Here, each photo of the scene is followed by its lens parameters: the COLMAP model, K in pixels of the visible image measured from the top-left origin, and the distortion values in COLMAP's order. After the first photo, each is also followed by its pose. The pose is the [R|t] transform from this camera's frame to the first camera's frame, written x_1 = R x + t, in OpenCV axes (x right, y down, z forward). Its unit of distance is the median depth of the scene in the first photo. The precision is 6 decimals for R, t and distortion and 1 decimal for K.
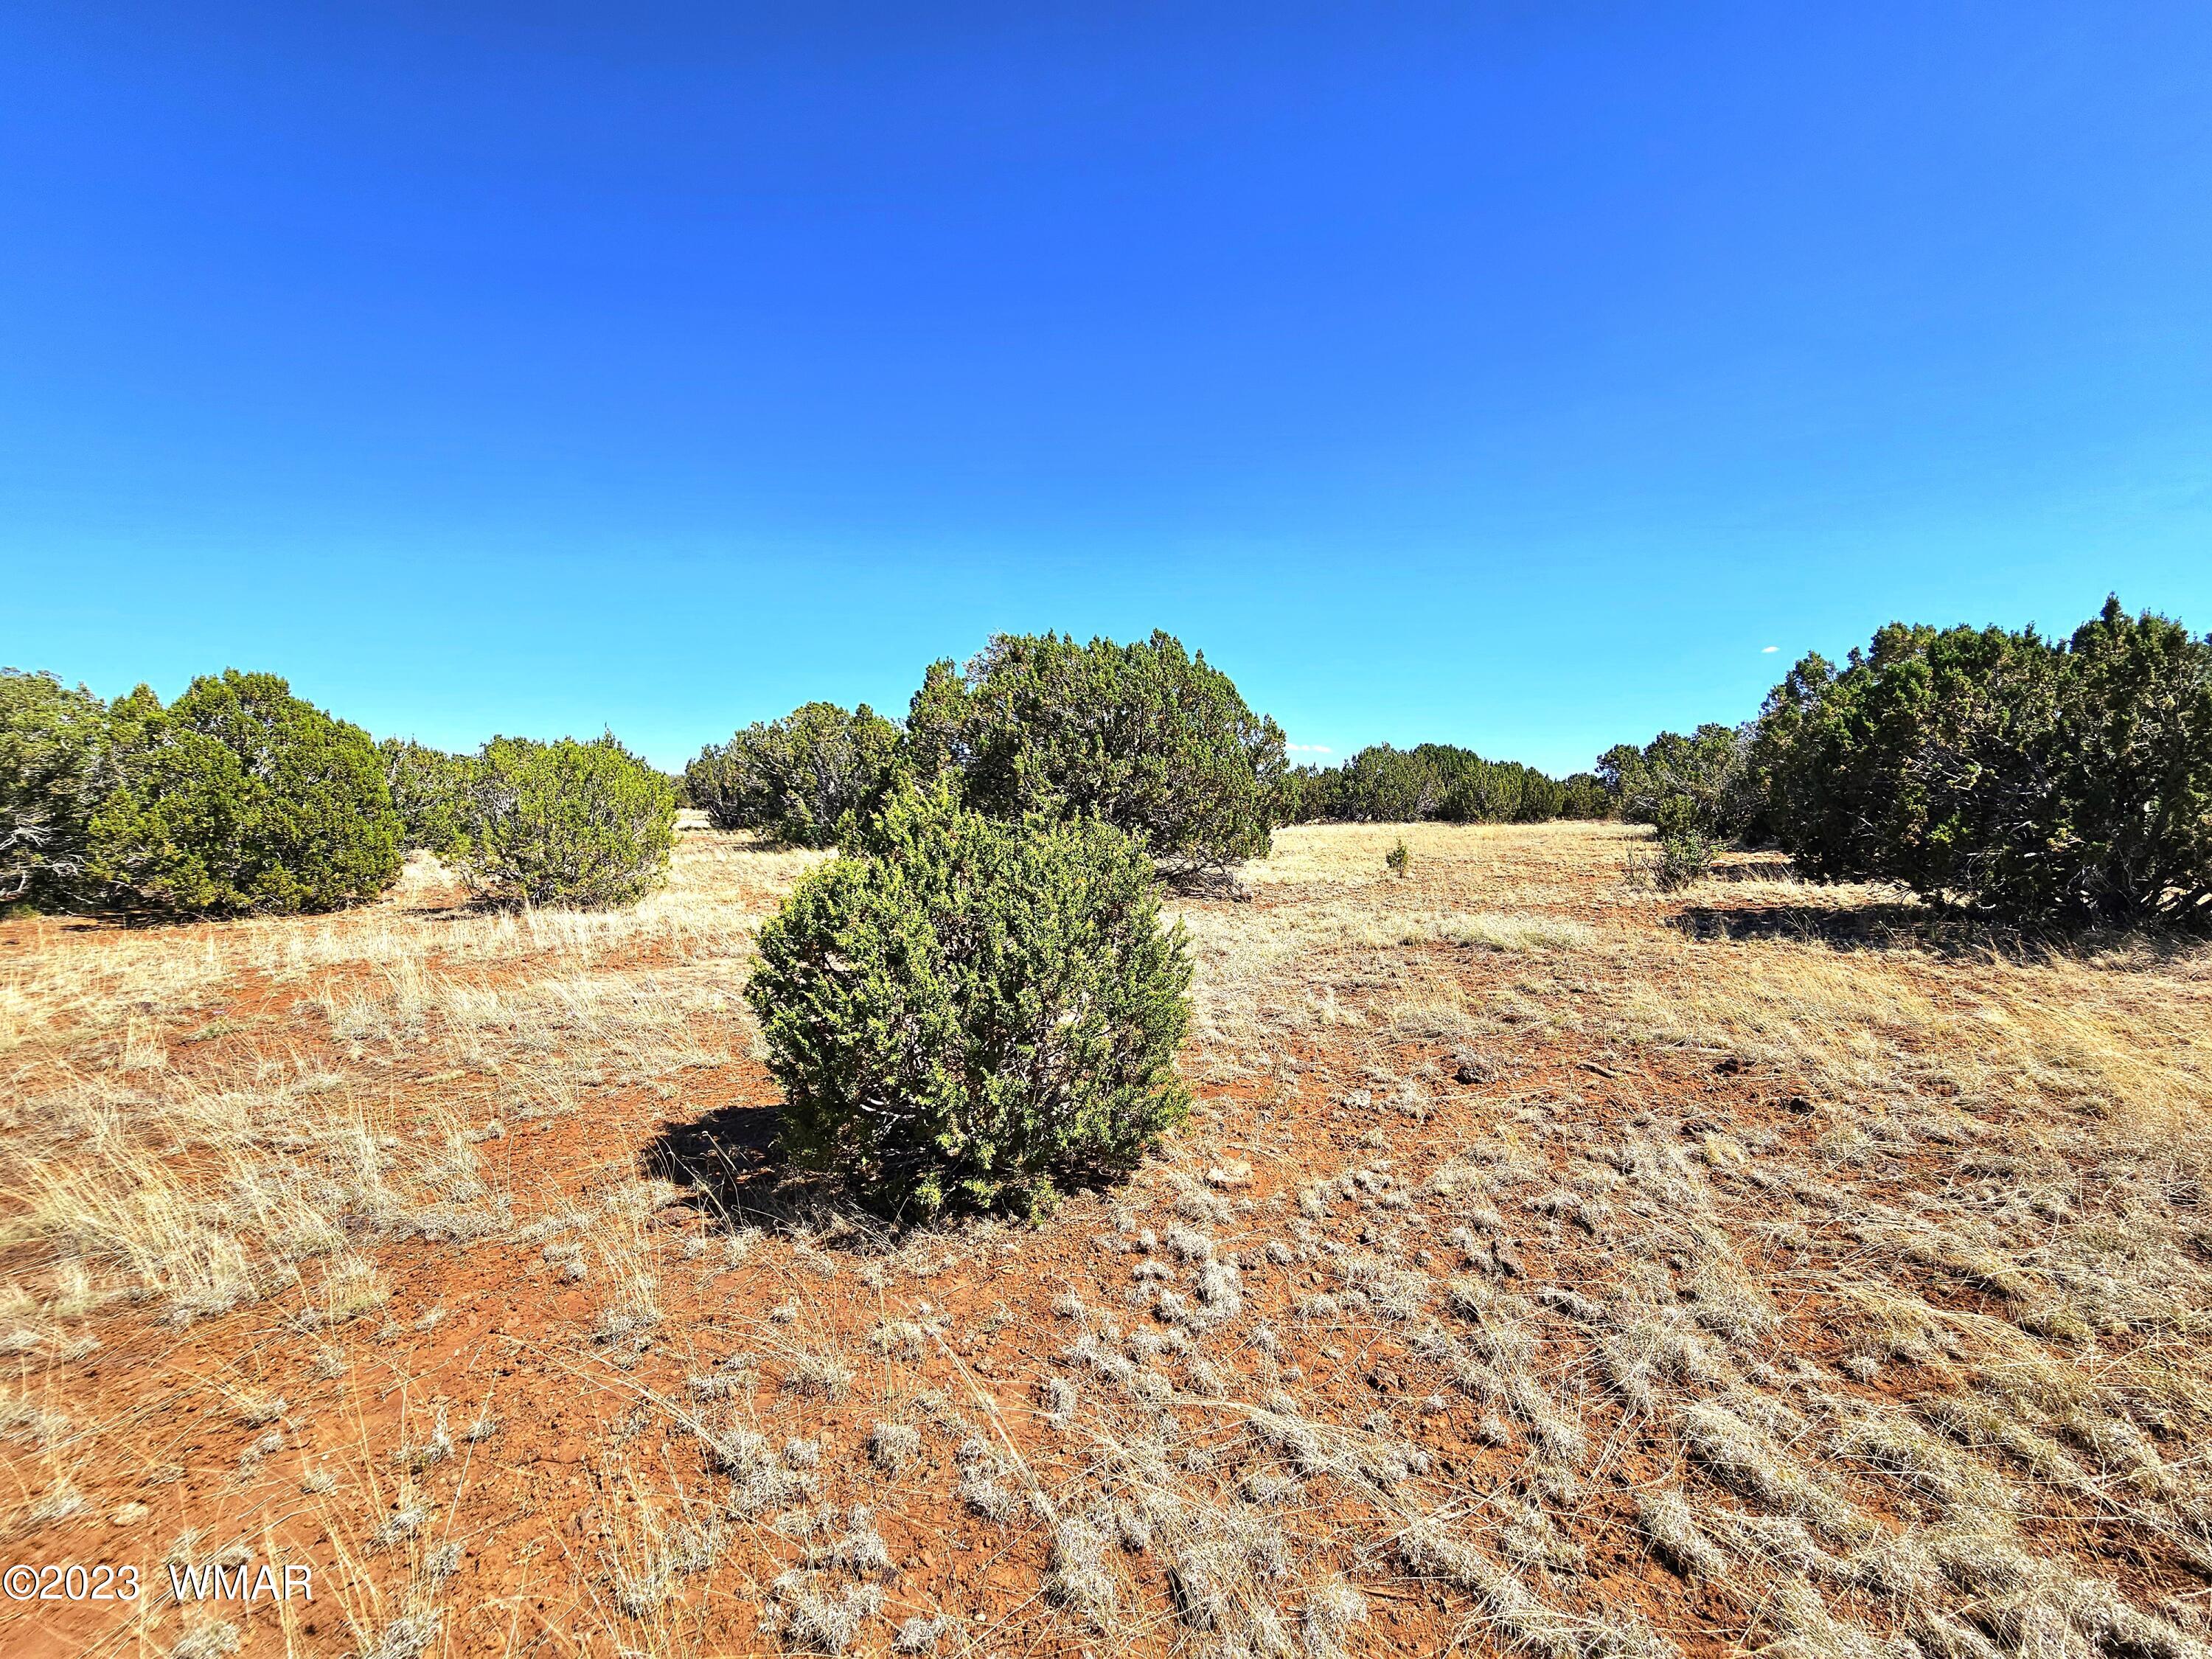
lens RADIAL K [[907.8, 0, 1084.4], [0, 907.8, 815.9], [0, 0, 1]] dist [-0.004490, -0.002466]
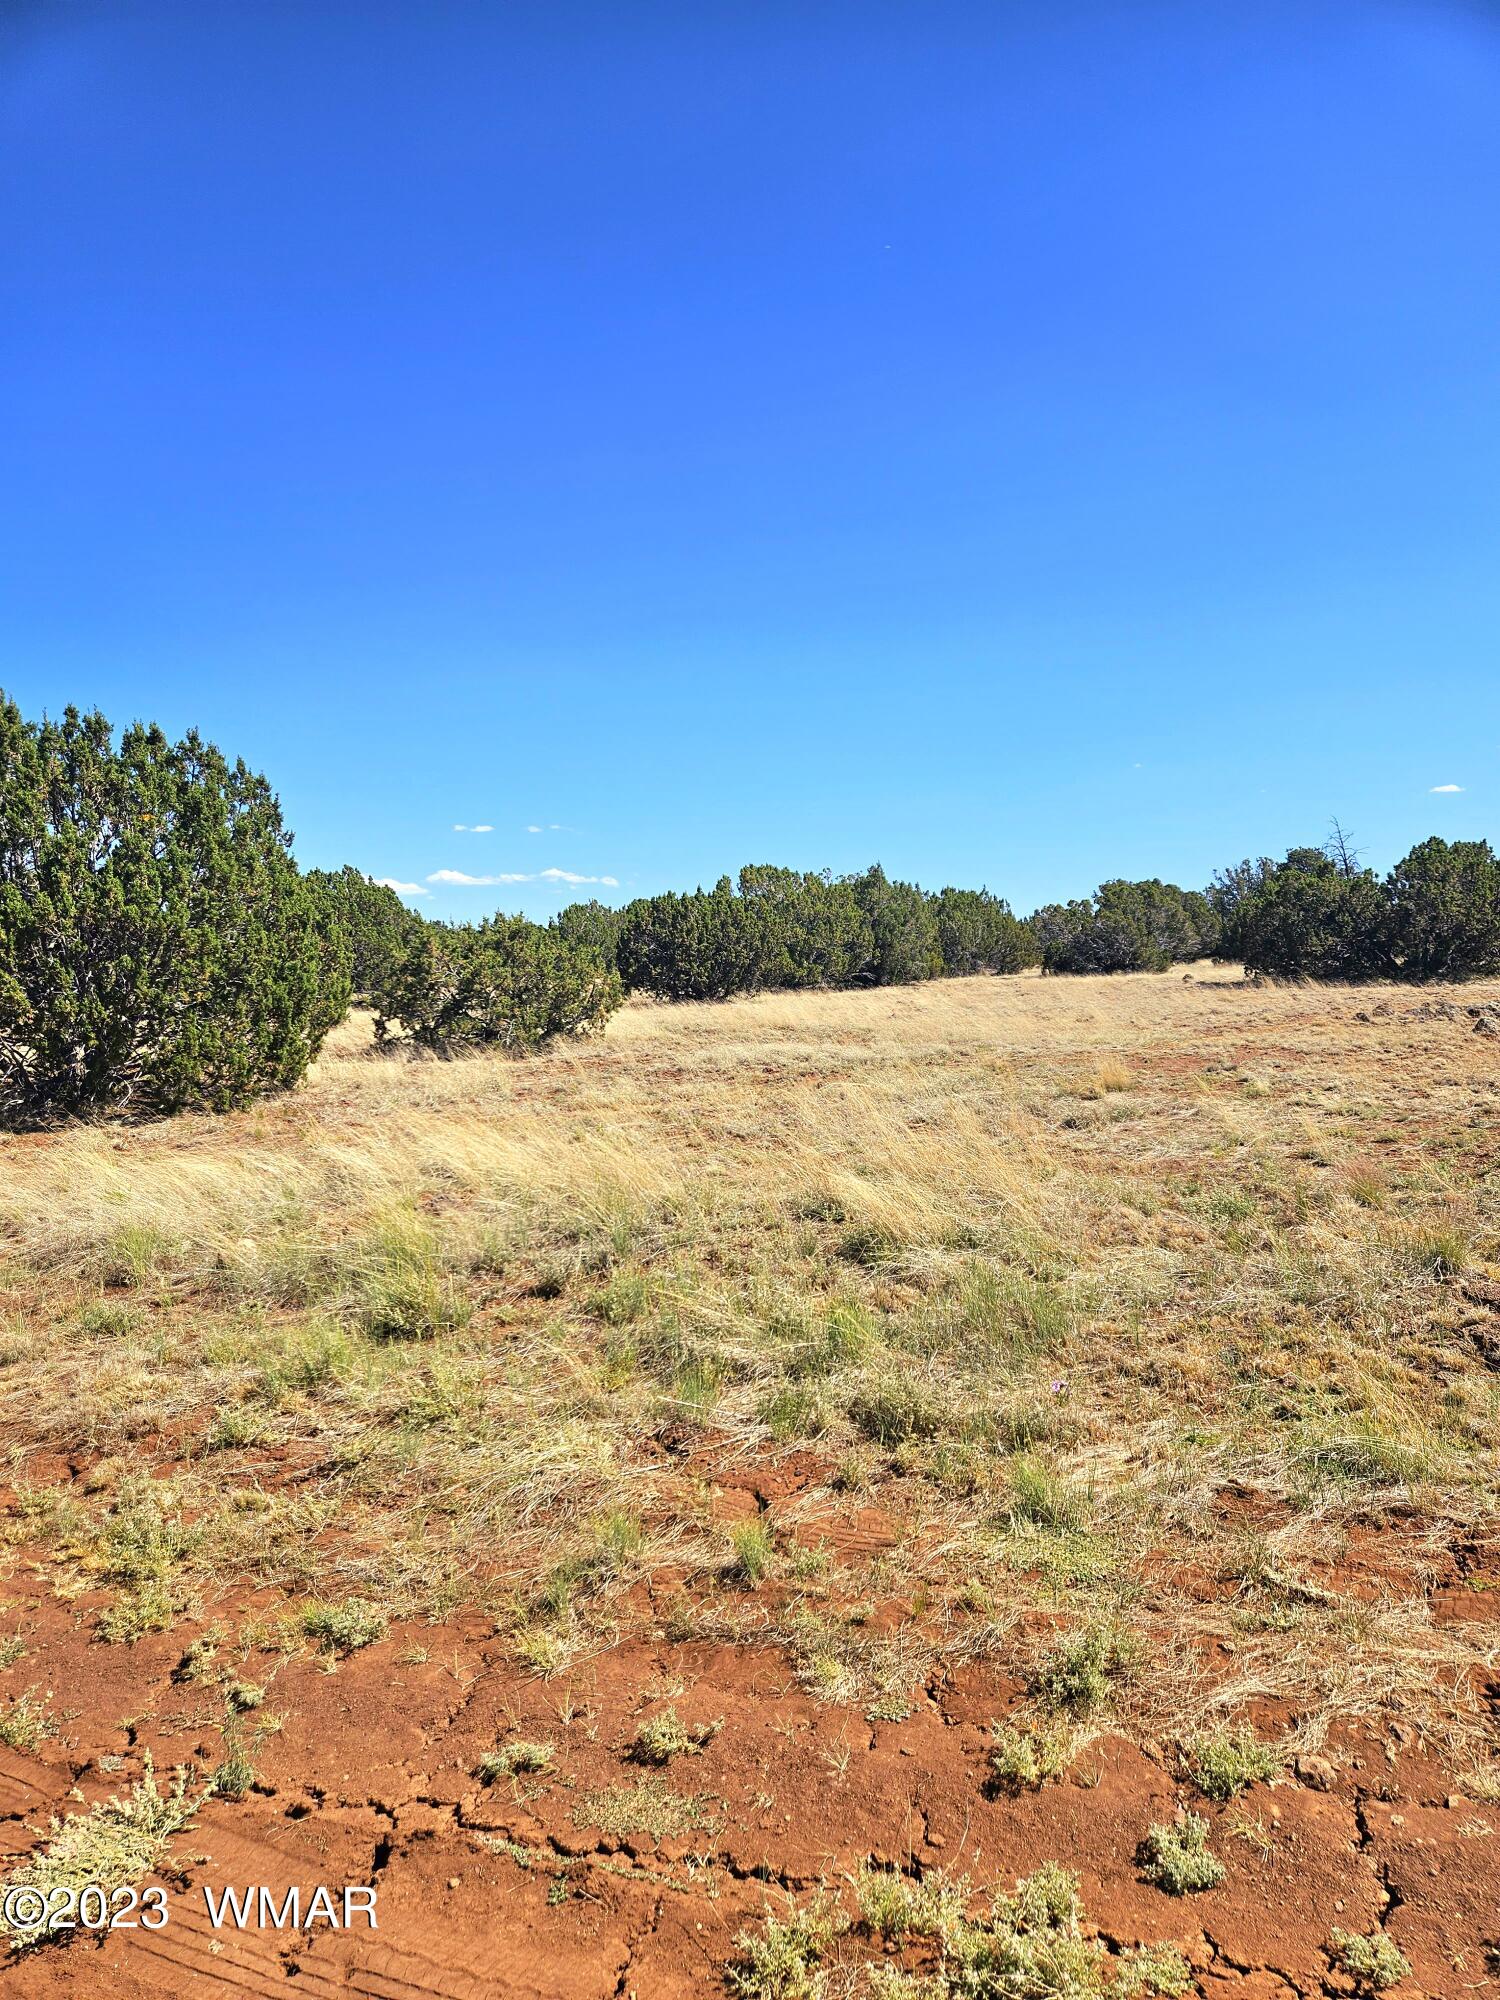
lens RADIAL K [[1328.8, 0, 755.3], [0, 1328.8, 1029.4], [0, 0, 1]] dist [0.077343, -0.065953]
pose [[0.935287, -0.026328, 0.352908, -0.123442], [0.012569, 0.999071, 0.041223, 0.026372], [-0.353666, -0.034119, 0.934749, -2.053569]]
